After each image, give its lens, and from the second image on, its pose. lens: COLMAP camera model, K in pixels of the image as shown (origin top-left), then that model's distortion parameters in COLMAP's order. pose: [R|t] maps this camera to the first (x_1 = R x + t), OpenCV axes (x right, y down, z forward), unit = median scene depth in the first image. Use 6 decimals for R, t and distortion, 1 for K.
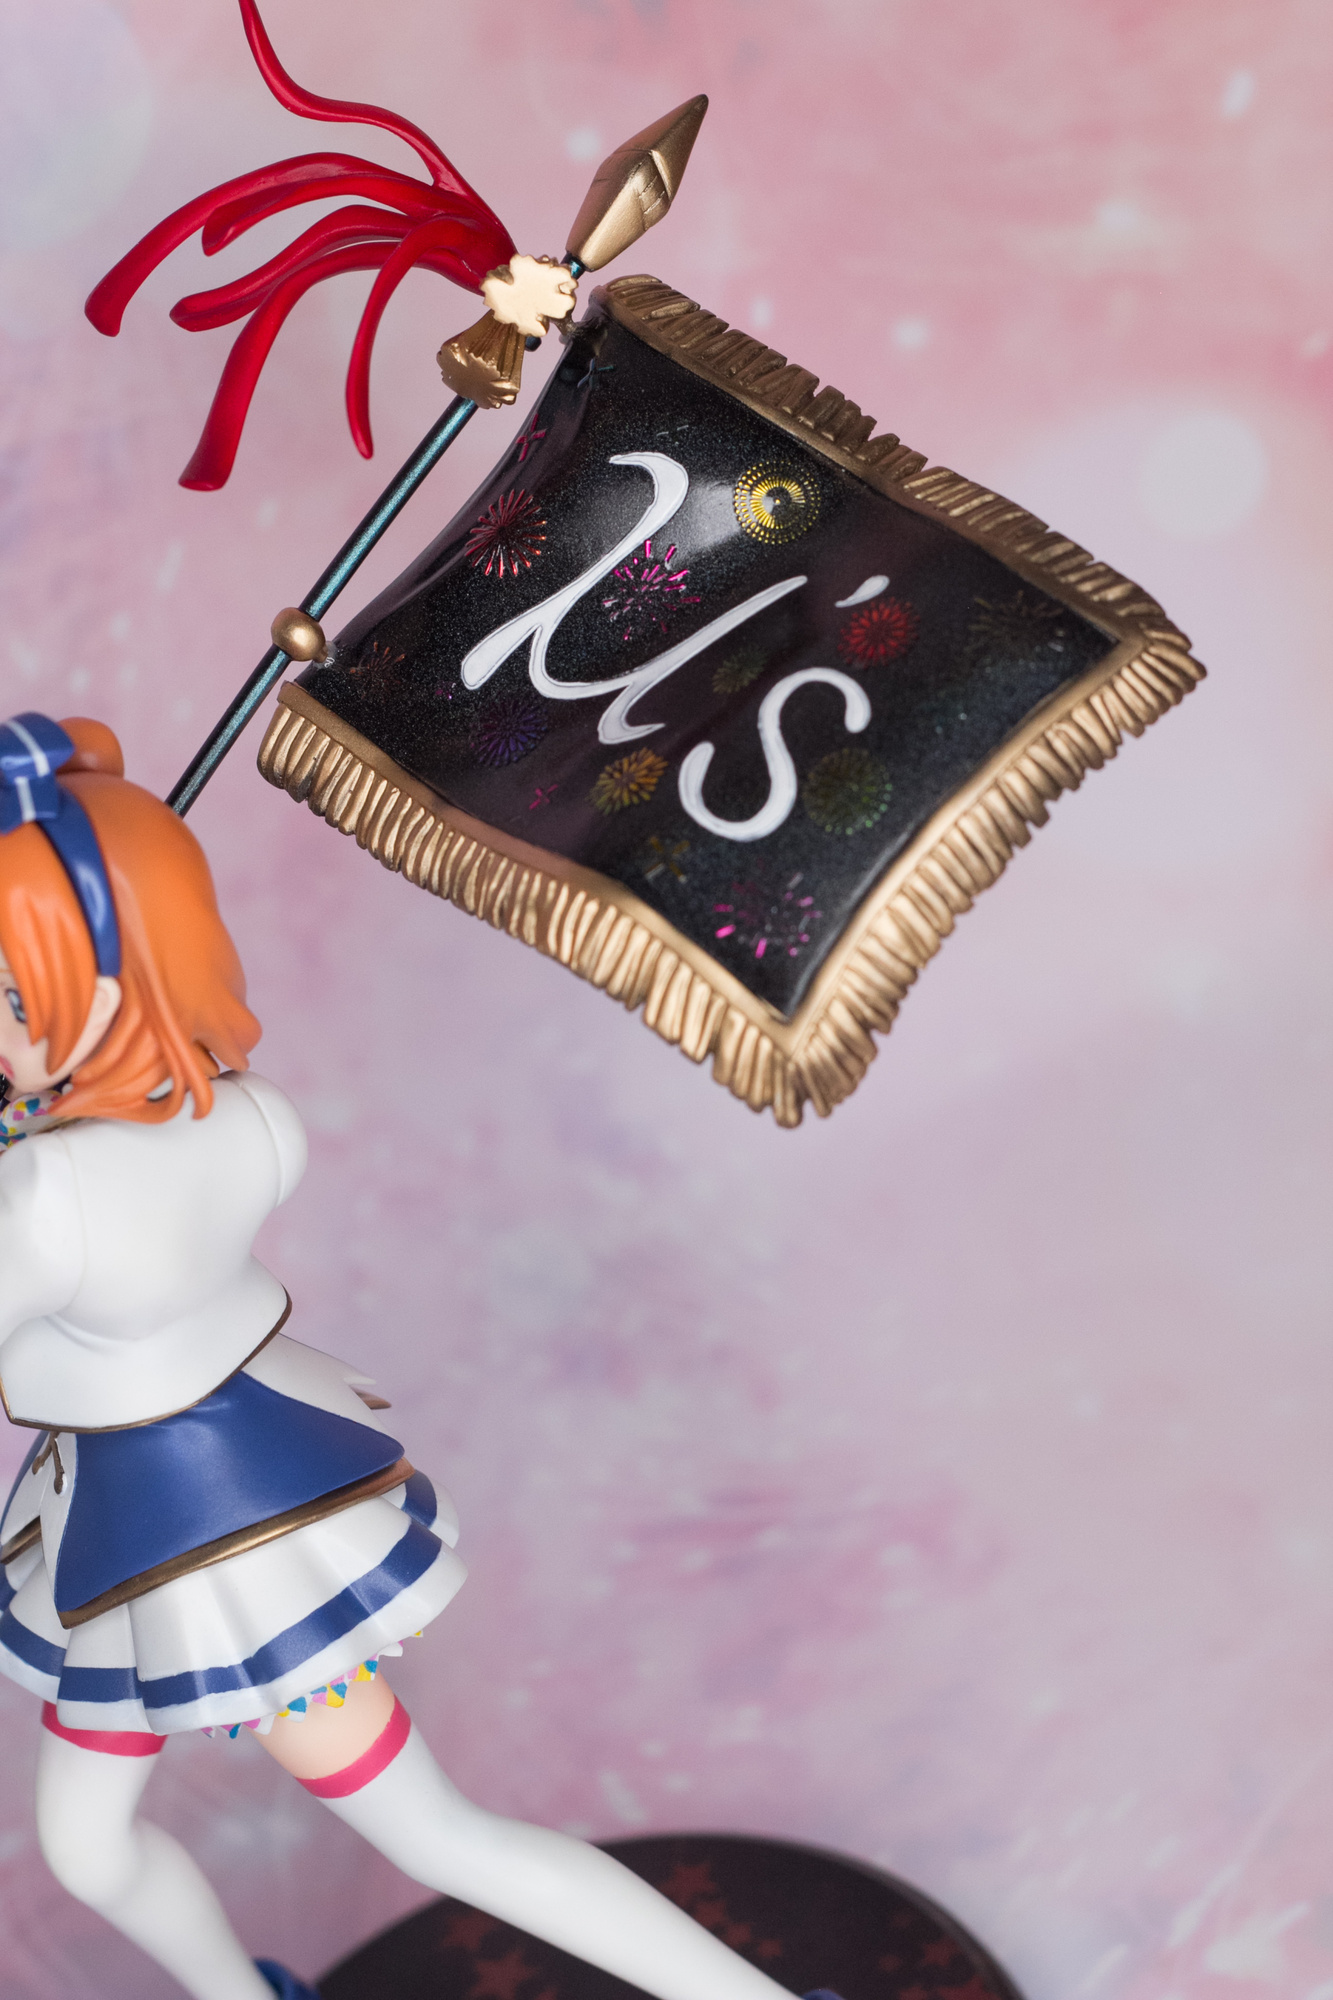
lens RADIAL K [[4899.5, 0, 666.5], [0, 4899.5, 1000.0], [0, 0, 1]] dist [-0.131243, 0.129638]
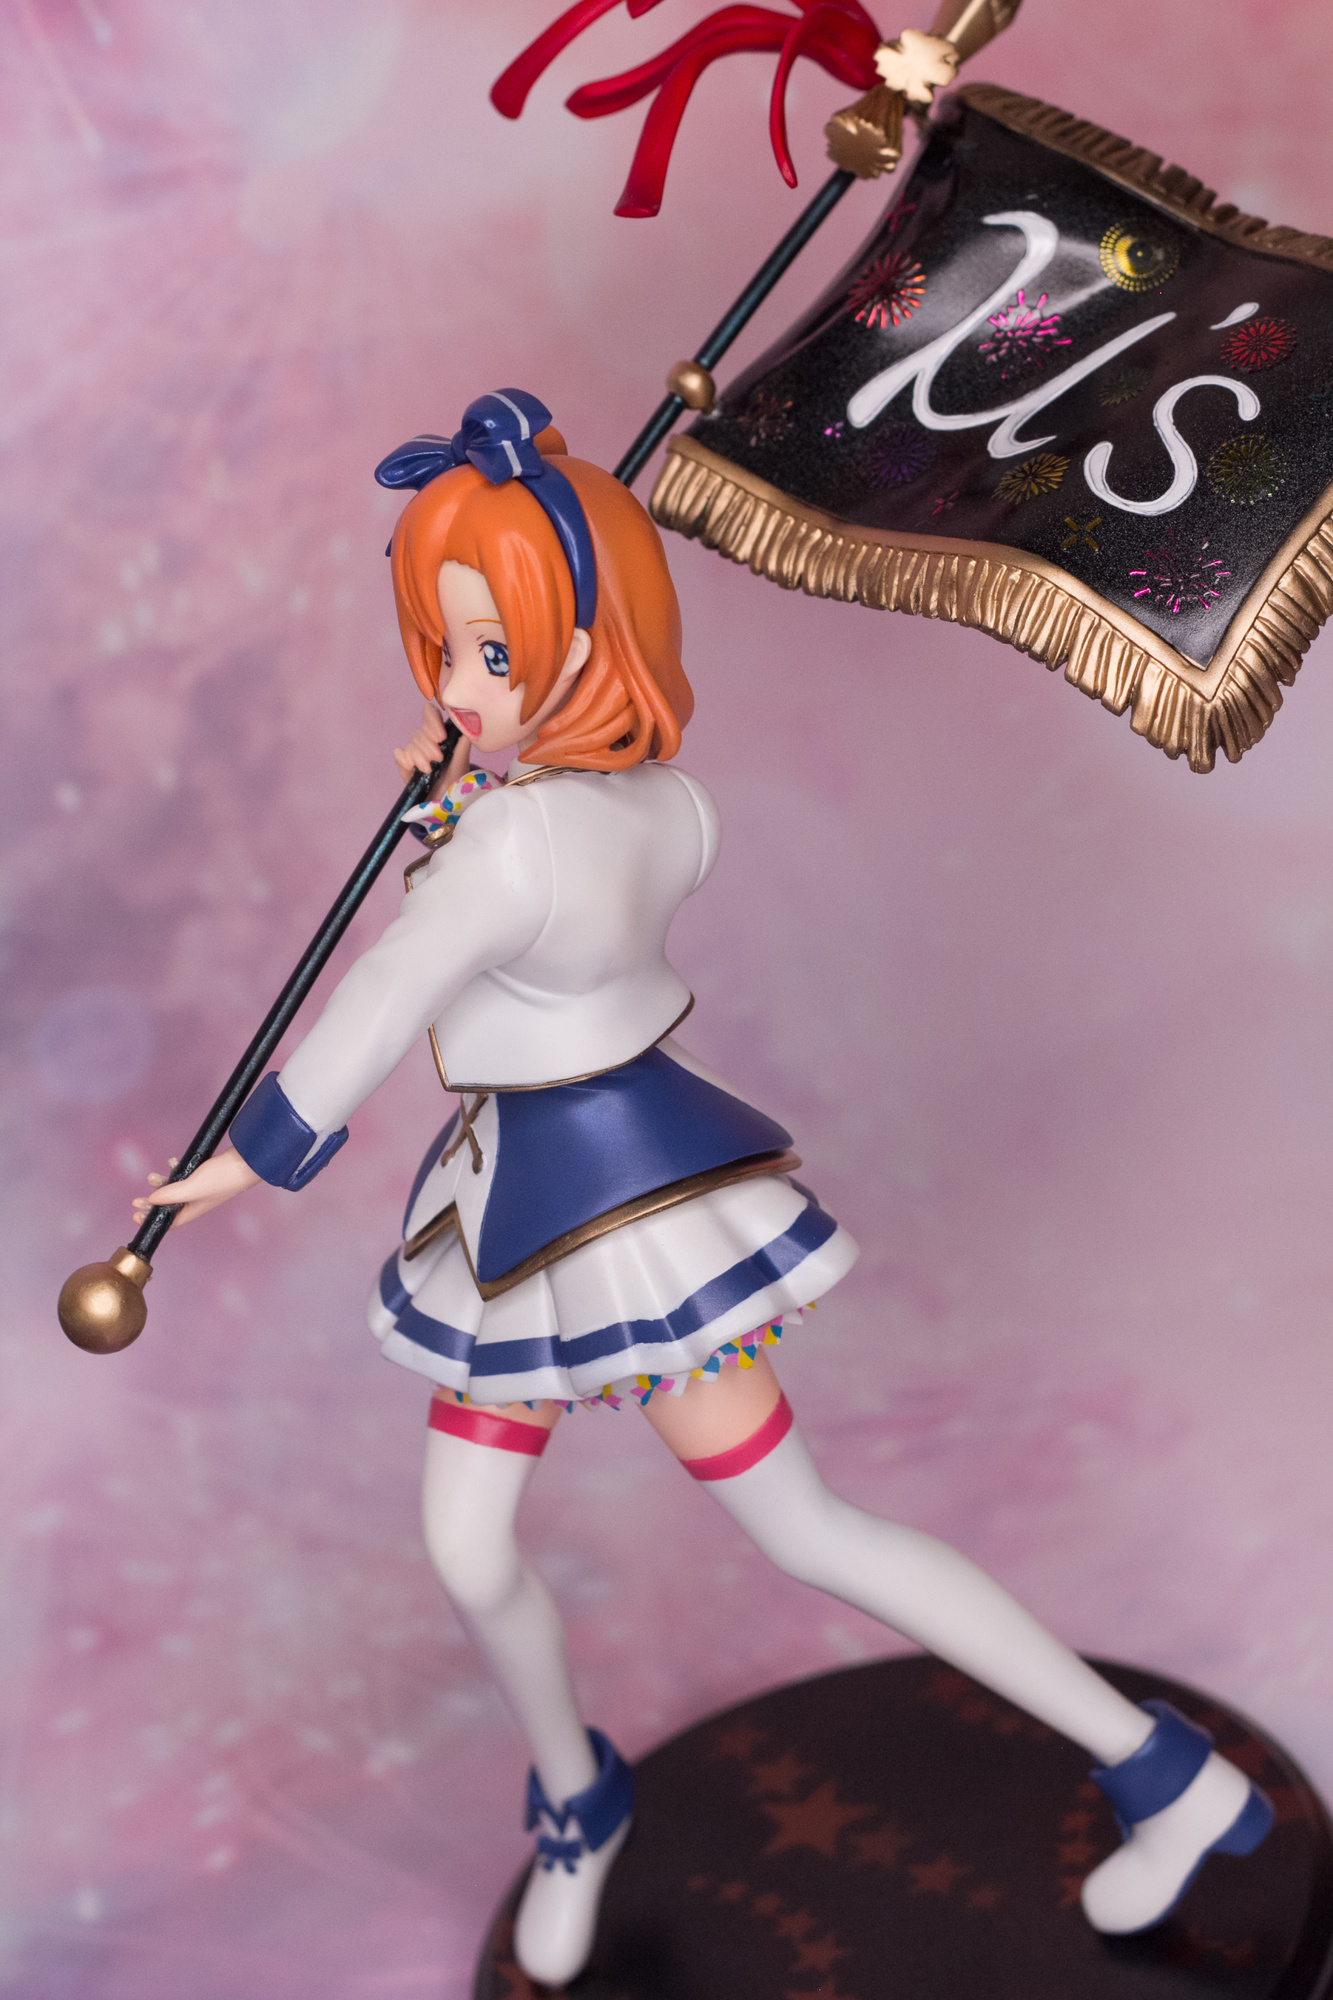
lens RADIAL K [[4783.6, 0, 666.5], [0, 4783.6, 1000.0], [0, 0, 1]] dist [-0.081881, -0.537011]
pose [[0.995107, -0.001143, 0.098800, -0.189291], [0.014308, 0.991061, -0.132638, 0.205364], [-0.097765, 0.133403, 0.986228, -0.029114]]
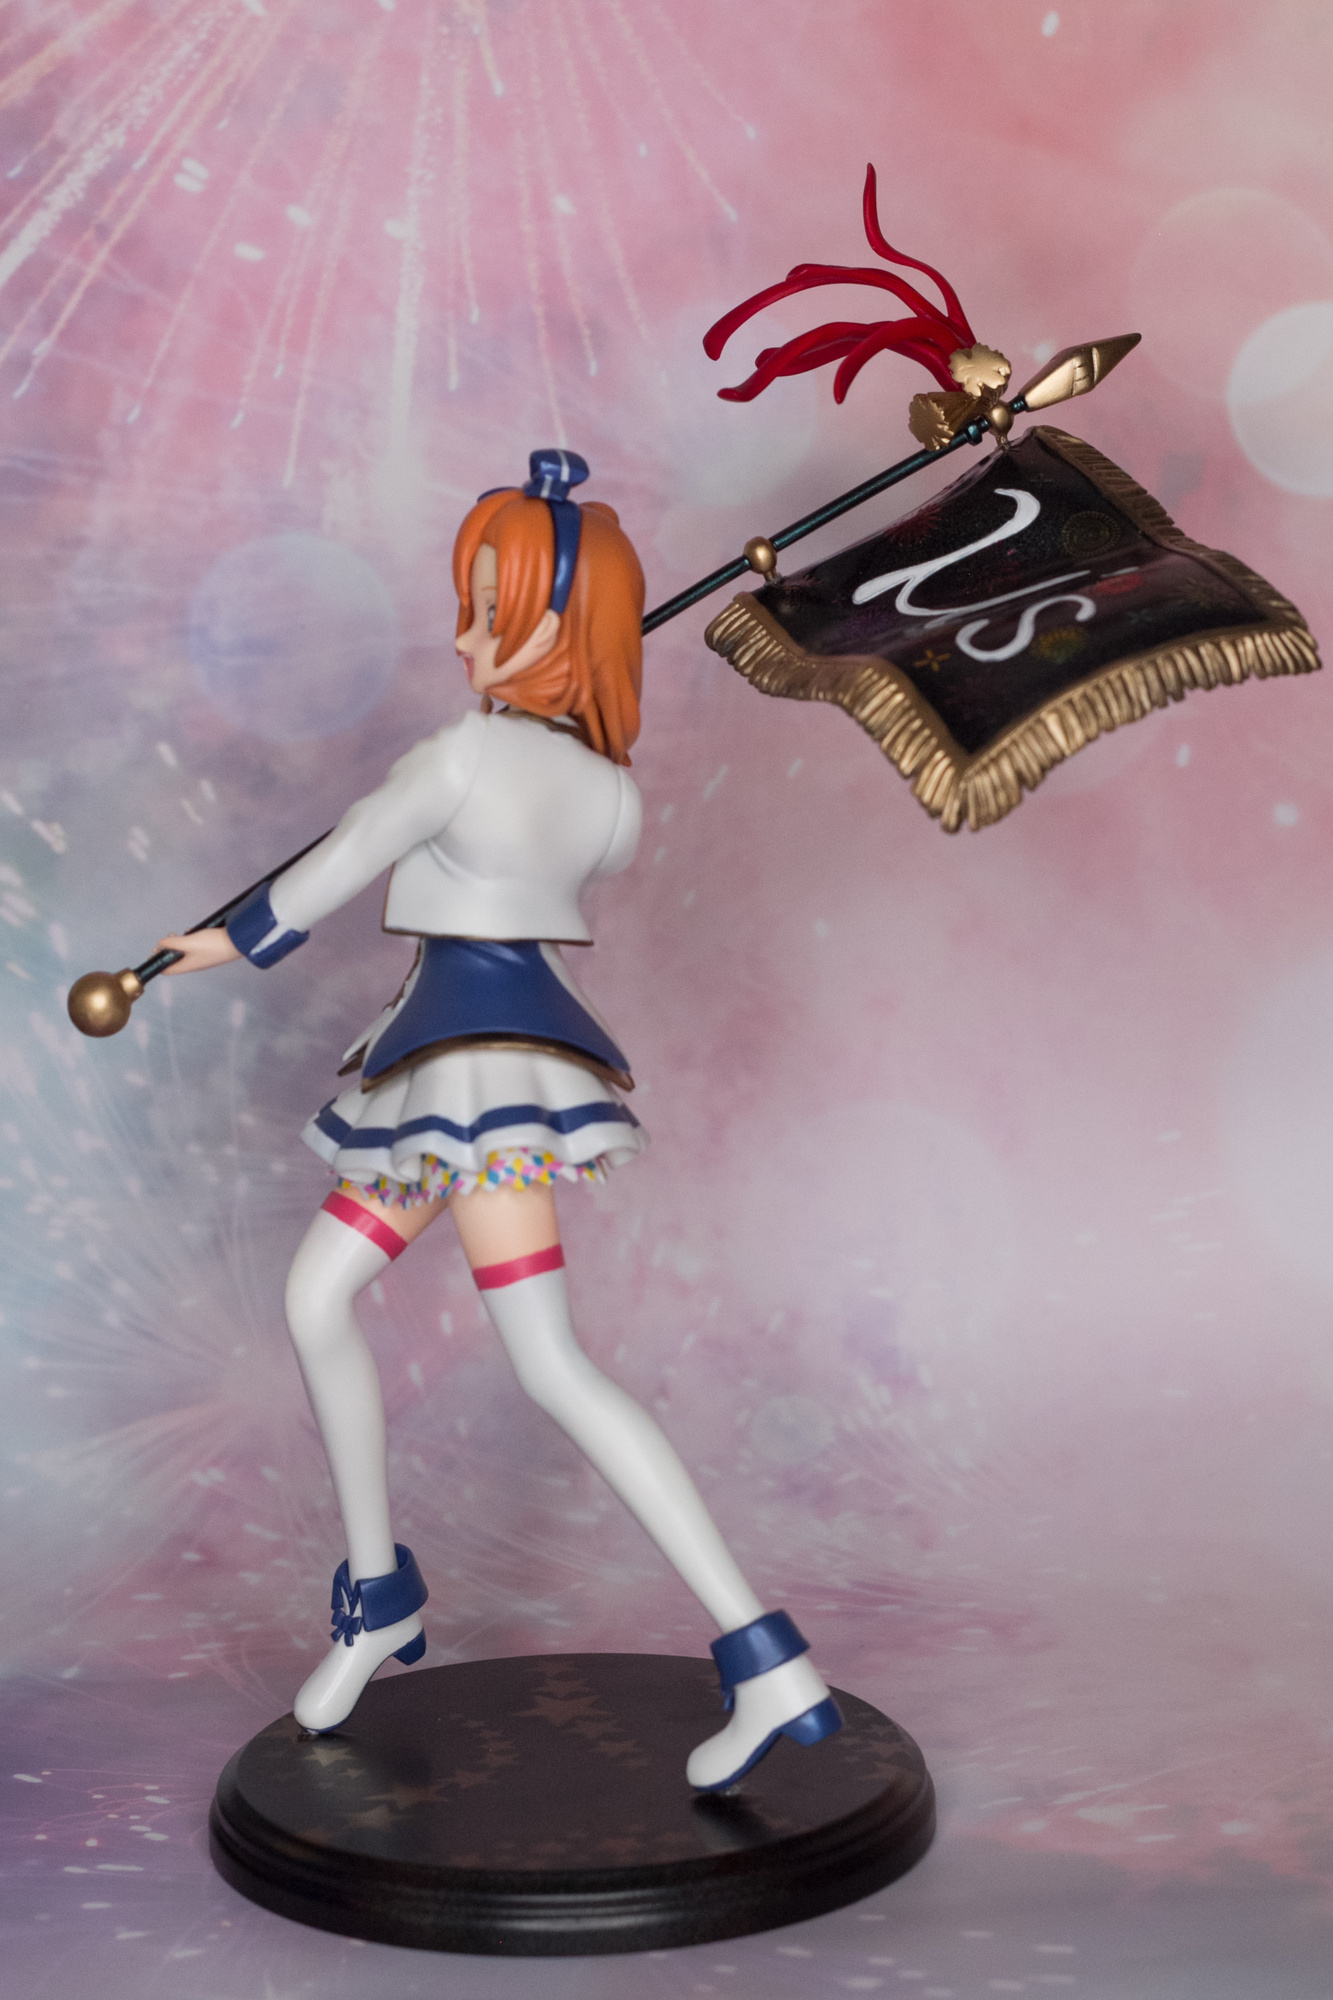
lens RADIAL K [[4899.5, 0, 666.5], [0, 4899.5, 1000.0], [0, 0, 1]] dist [-0.131243, 0.129638]
pose [[0.930073, 0.291425, -0.223686, 0.274654], [-0.355020, 0.869556, -0.343268, 0.572906], [0.094471, 0.398678, 0.912212, -0.308240]]
